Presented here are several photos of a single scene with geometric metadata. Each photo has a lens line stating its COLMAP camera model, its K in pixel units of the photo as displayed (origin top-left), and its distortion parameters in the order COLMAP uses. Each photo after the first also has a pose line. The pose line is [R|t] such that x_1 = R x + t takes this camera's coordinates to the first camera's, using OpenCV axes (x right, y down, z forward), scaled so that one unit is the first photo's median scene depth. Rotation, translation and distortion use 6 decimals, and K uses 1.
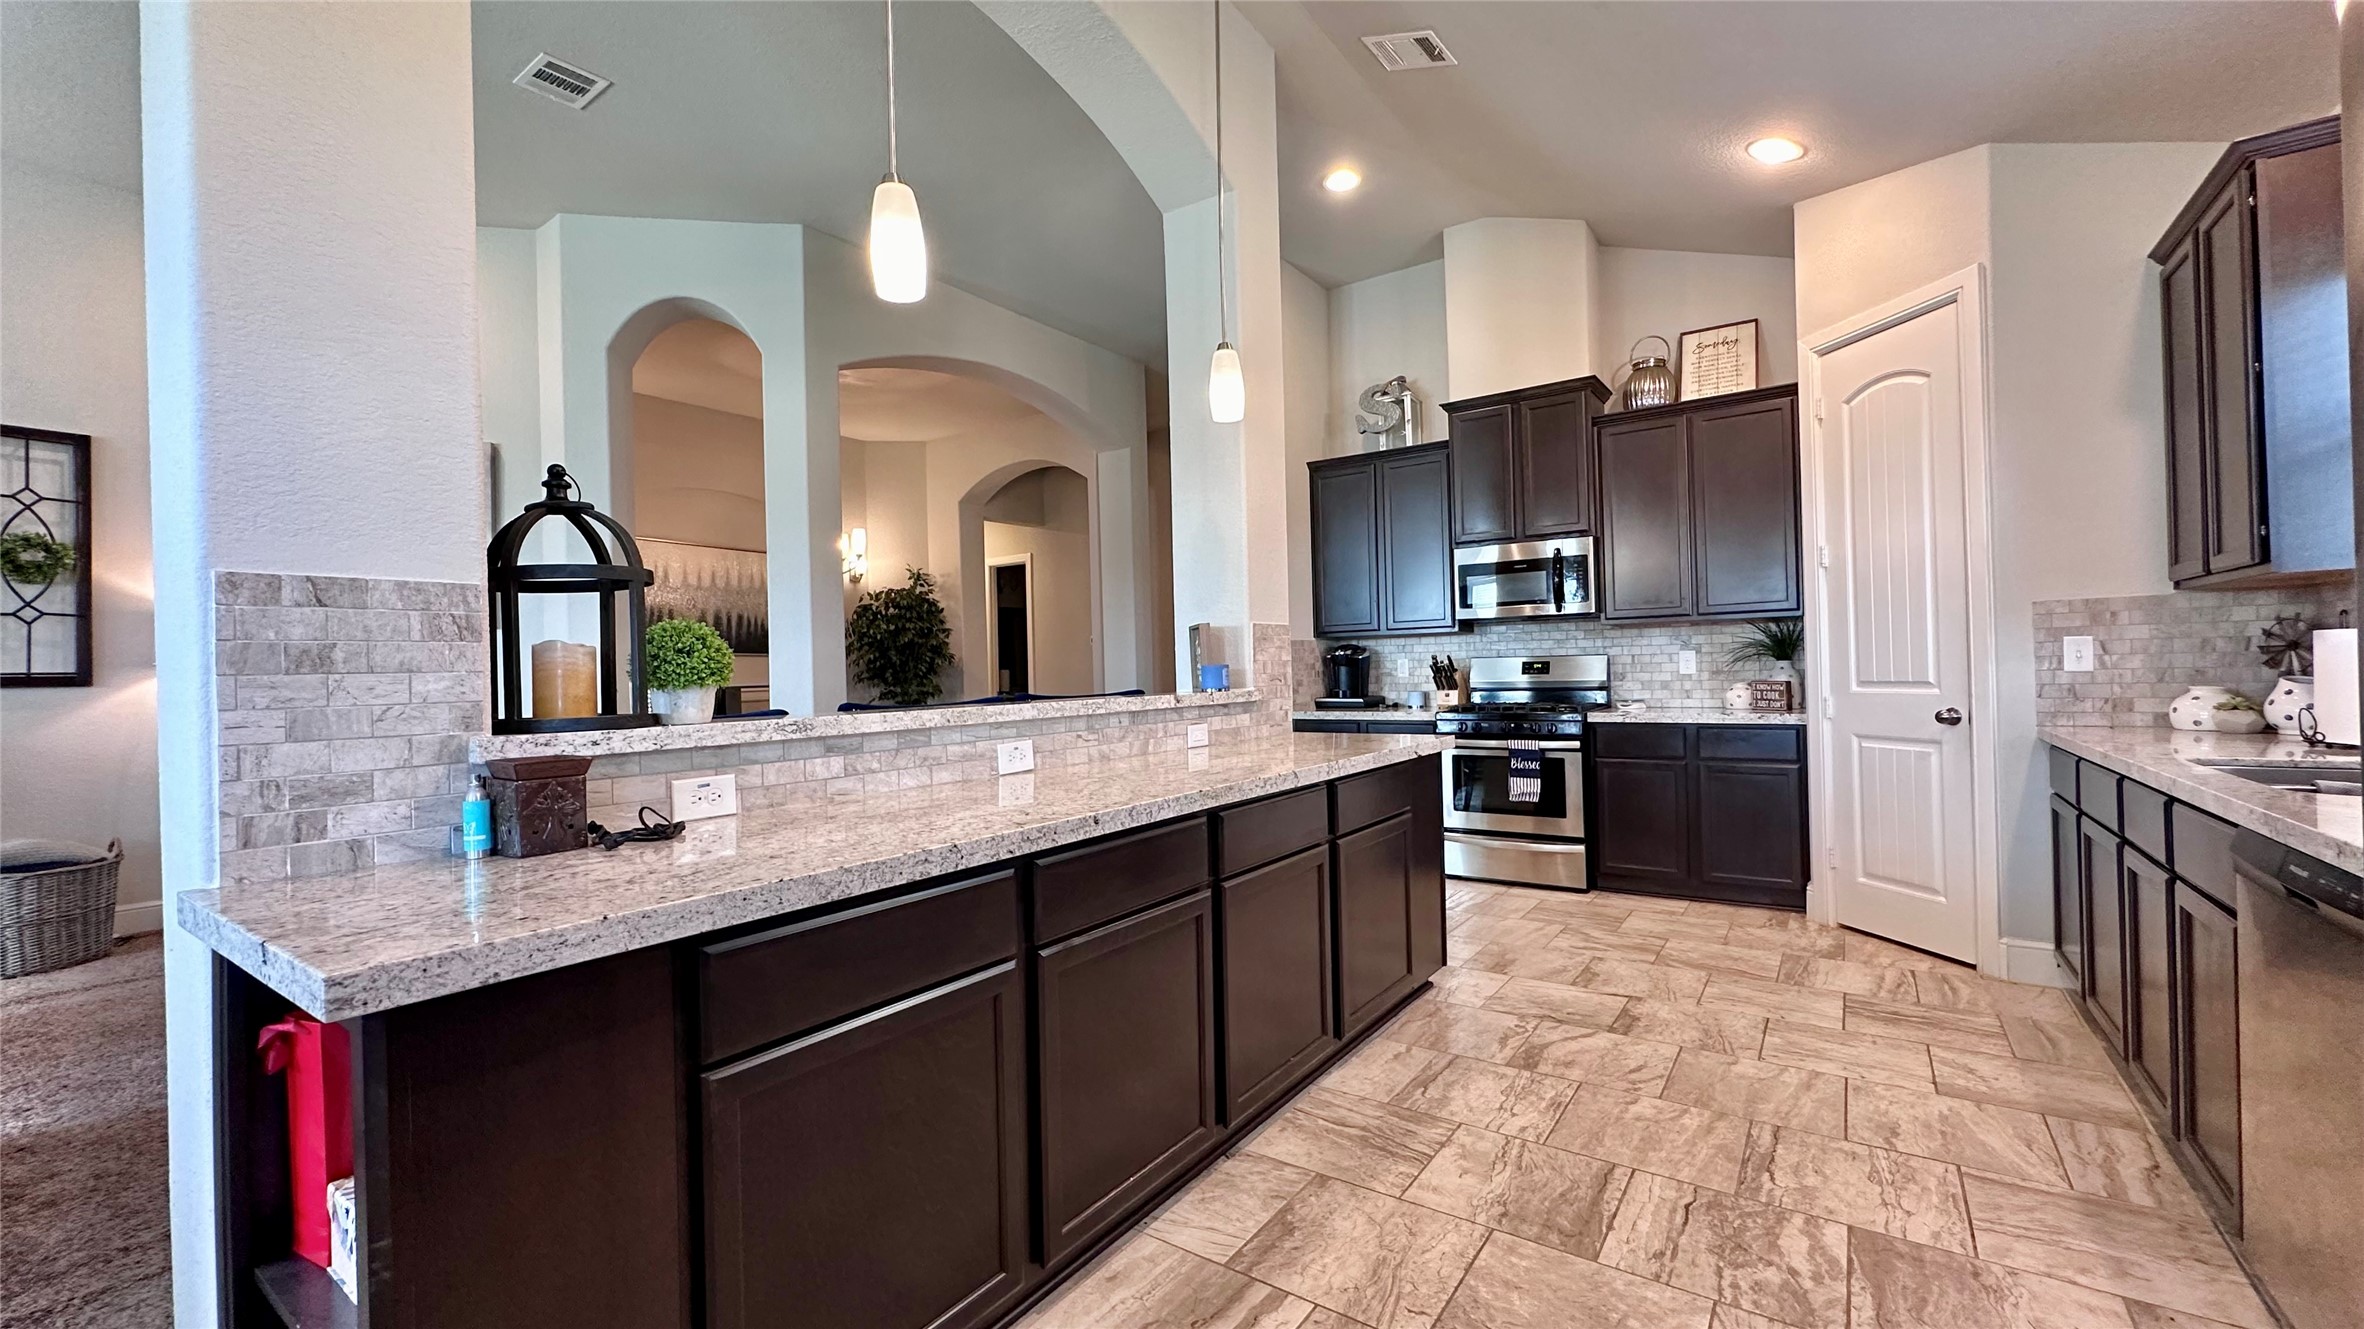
lens RADIAL K [[945.8, 0, 1181.1], [0, 945.8, 664.7], [0, 0, 1]] dist [-0.003998, 0.000885]
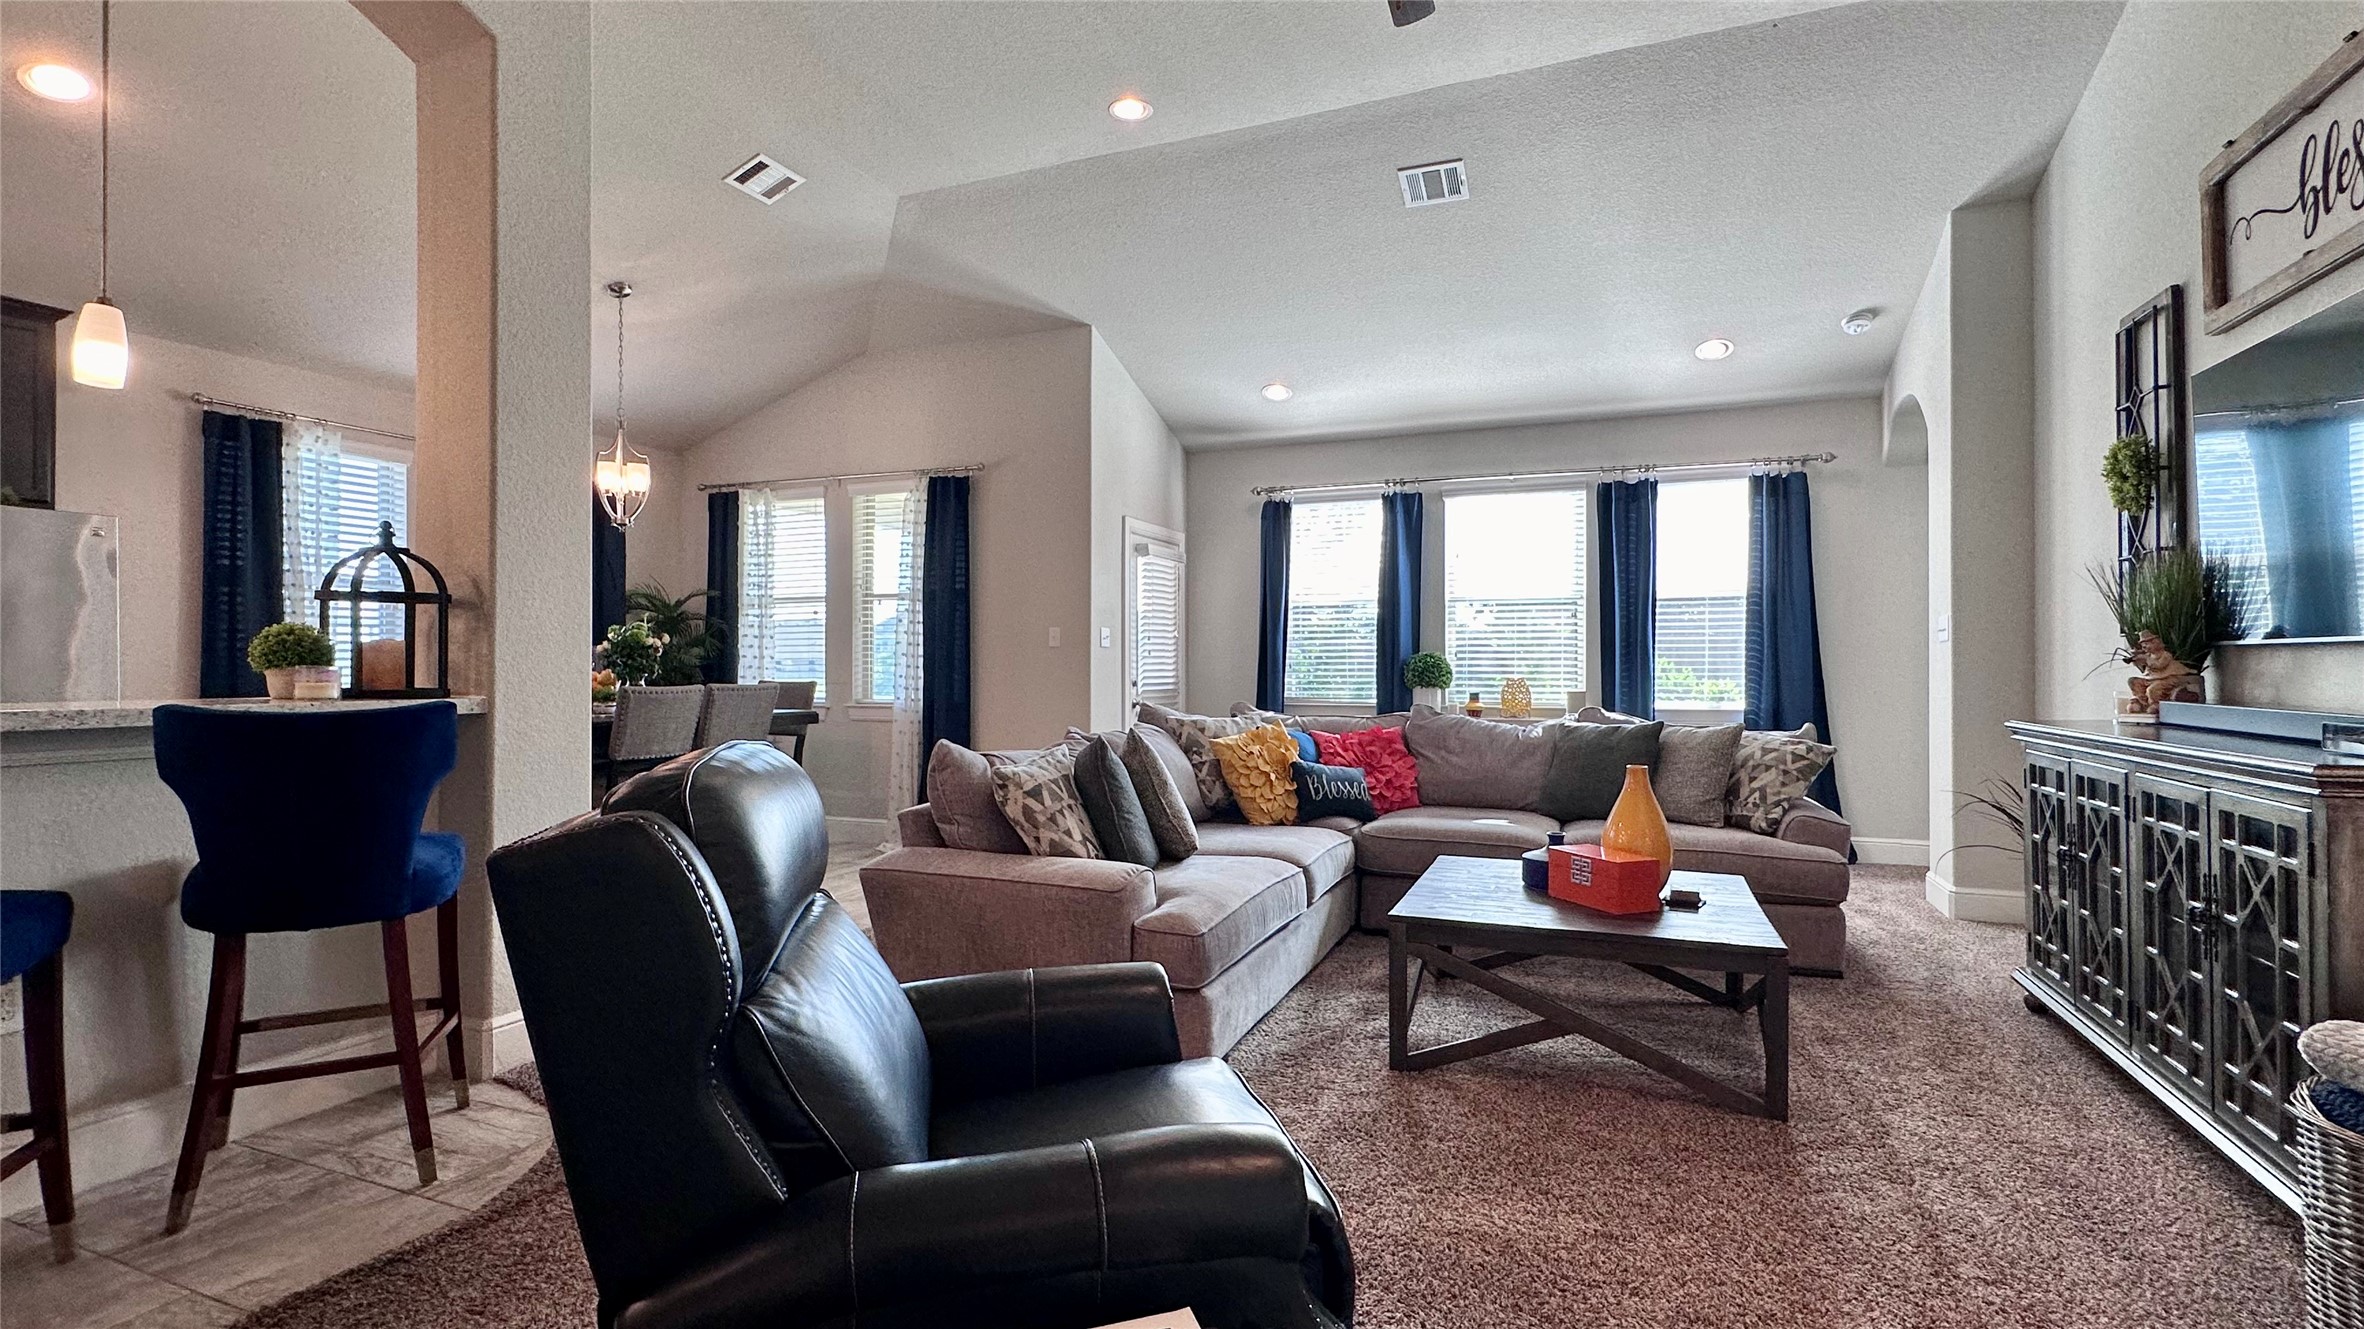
lens RADIAL K [[1090.7, 0, 1179.5], [0, 1090.7, 668.7], [0, 0, 1]] dist [-0.004259, 0.000841]
pose [[-0.974069, 0.026681, -0.224672, -0.697471], [0.027035, 0.999633, 0.001500, 0.025842], [0.224630, -0.004613, -0.974433, 1.386186]]
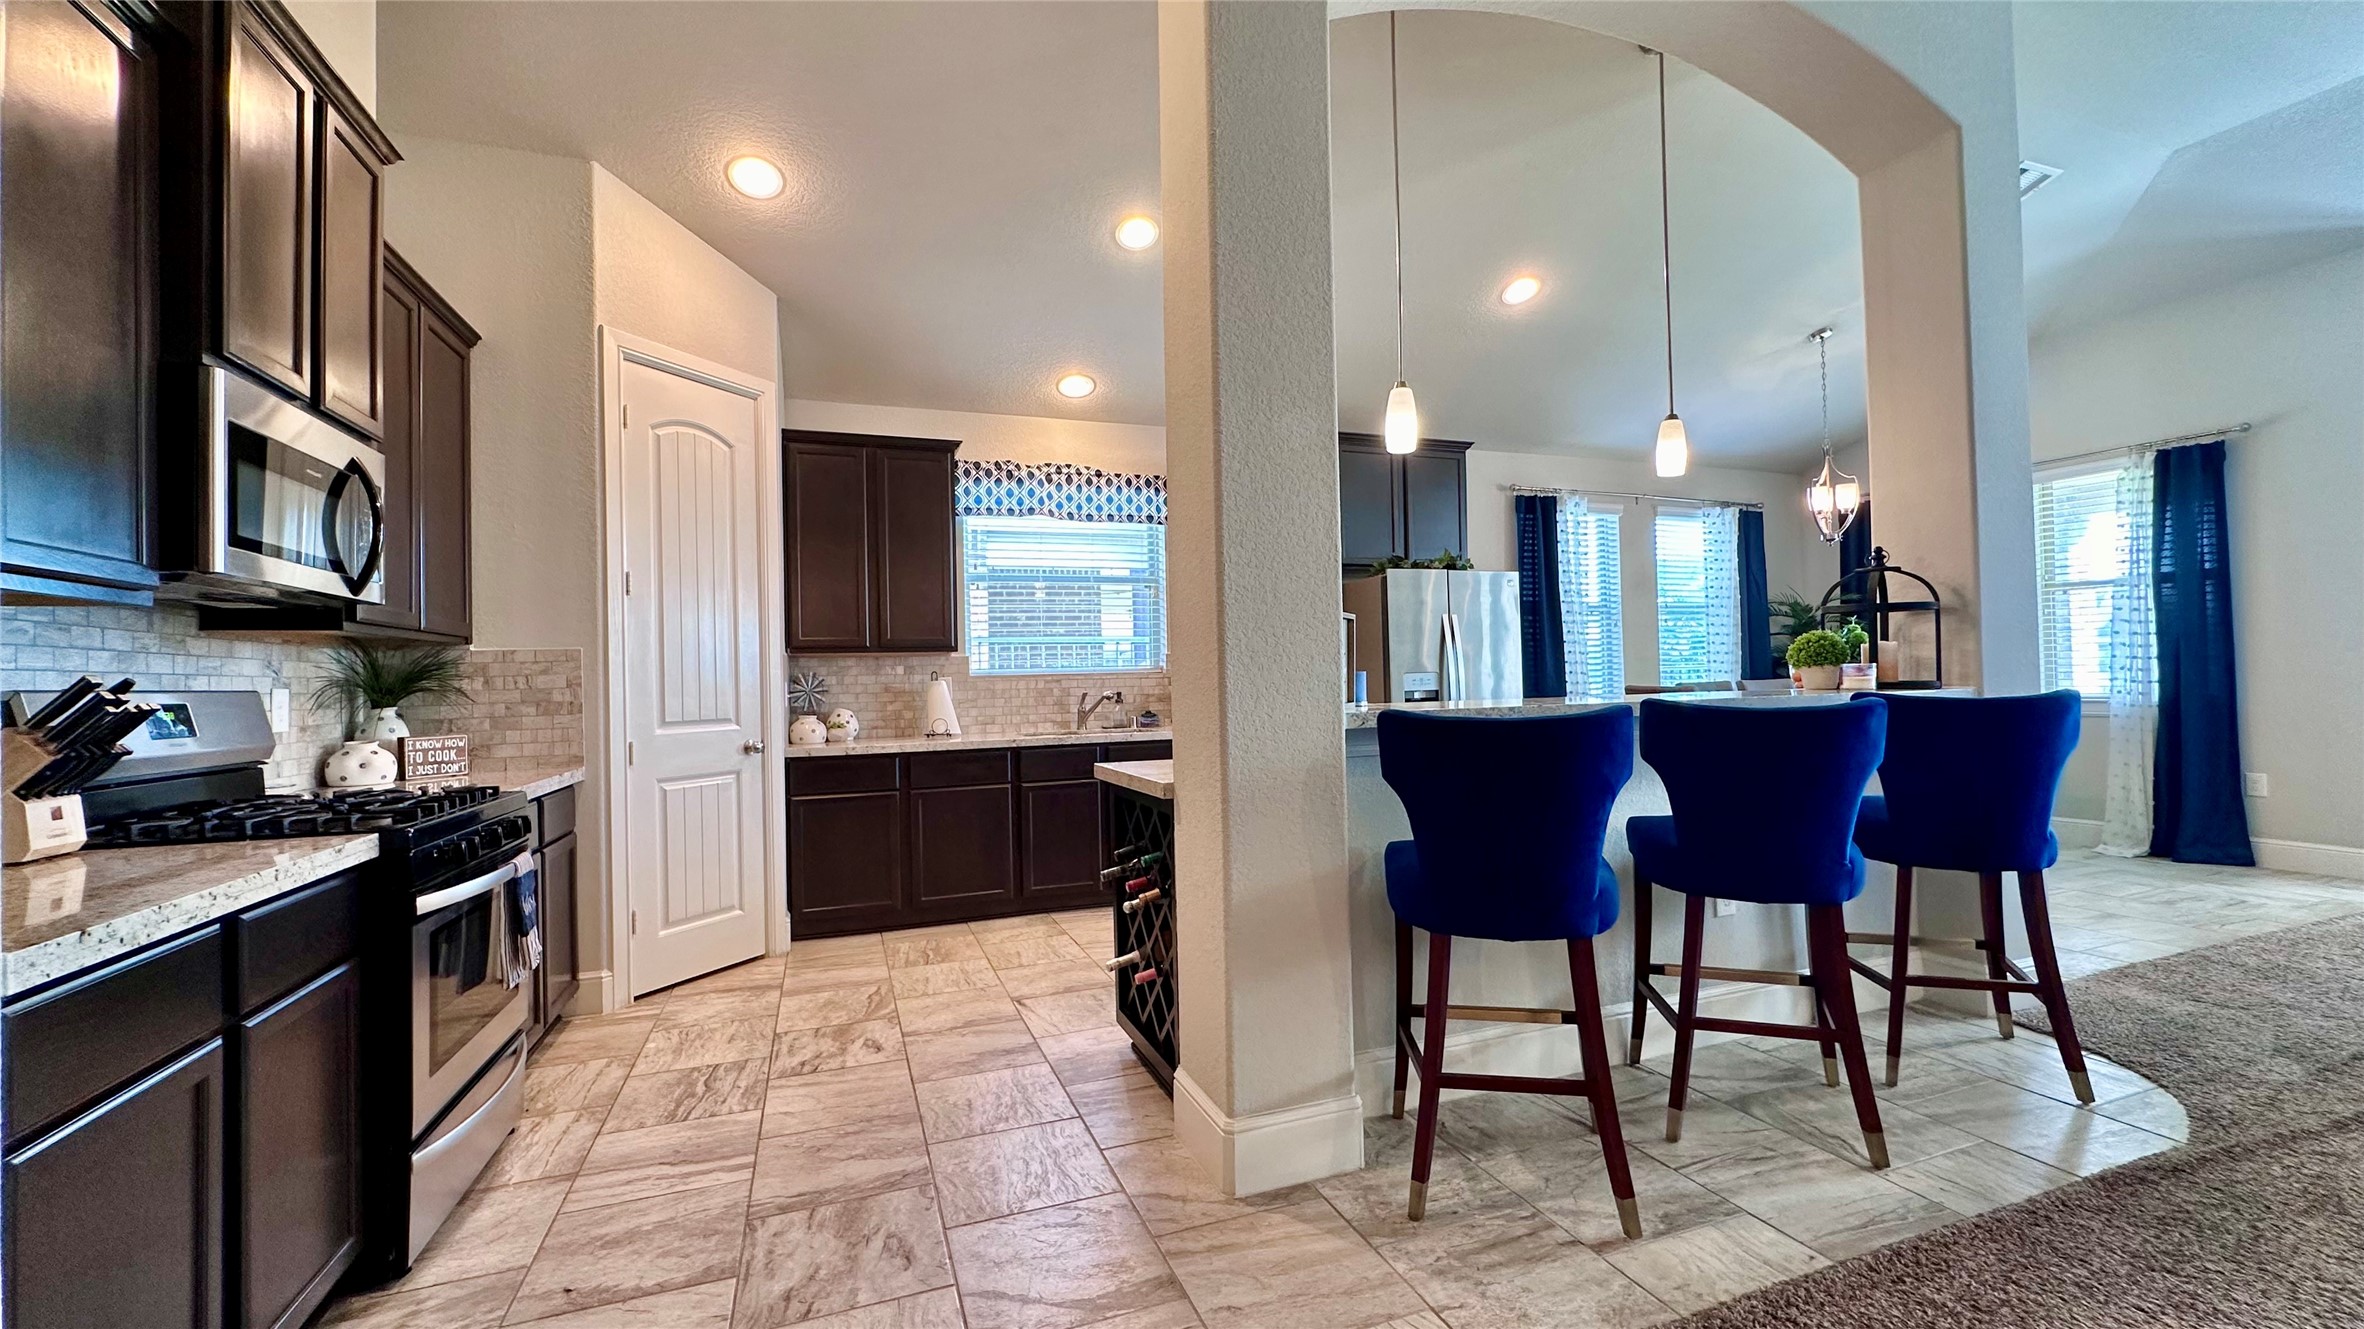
lens RADIAL K [[945.8, 0, 1181.1], [0, 945.8, 664.7], [0, 0, 1]] dist [-0.003998, 0.000885]
pose [[-0.826398, 0.053950, 0.560497, -0.259121], [0.040848, 0.998521, -0.035885, 0.015679], [-0.561603, -0.006760, -0.827379, 1.550886]]
